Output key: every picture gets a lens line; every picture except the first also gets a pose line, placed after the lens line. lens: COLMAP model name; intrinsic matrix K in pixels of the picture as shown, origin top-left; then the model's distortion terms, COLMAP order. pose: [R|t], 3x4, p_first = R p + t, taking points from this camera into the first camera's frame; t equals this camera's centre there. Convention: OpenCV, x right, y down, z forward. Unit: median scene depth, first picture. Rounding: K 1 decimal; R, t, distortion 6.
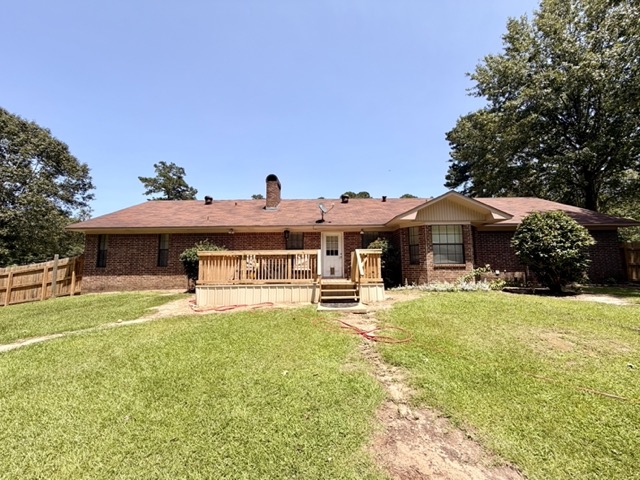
lens RADIAL K [[255.5, 0, 317.2], [0, 255.5, 241.4], [0, 0, 1]] dist [-0.000063, -0.000477]
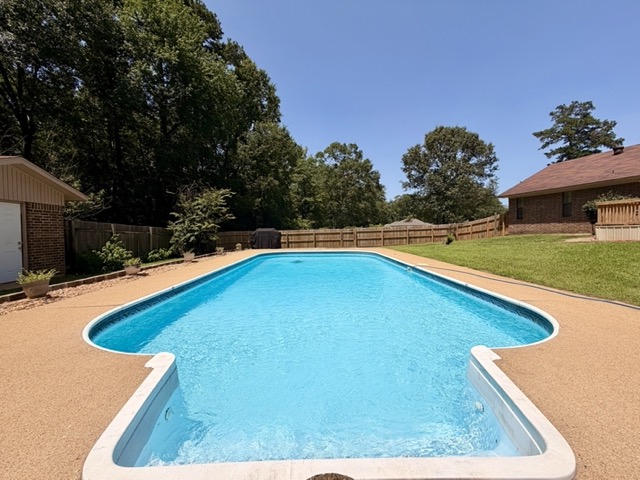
lens RADIAL K [[255.5, 0, 316.9], [0, 255.5, 239.3], [0, 0, 1]] dist [-0.000063, -0.000477]
pose [[0.251983, 0.031391, -0.967222, 0.136454], [0.116395, 0.991235, 0.062494, -0.006935], [0.960706, -0.128327, 0.246121, -0.227107]]
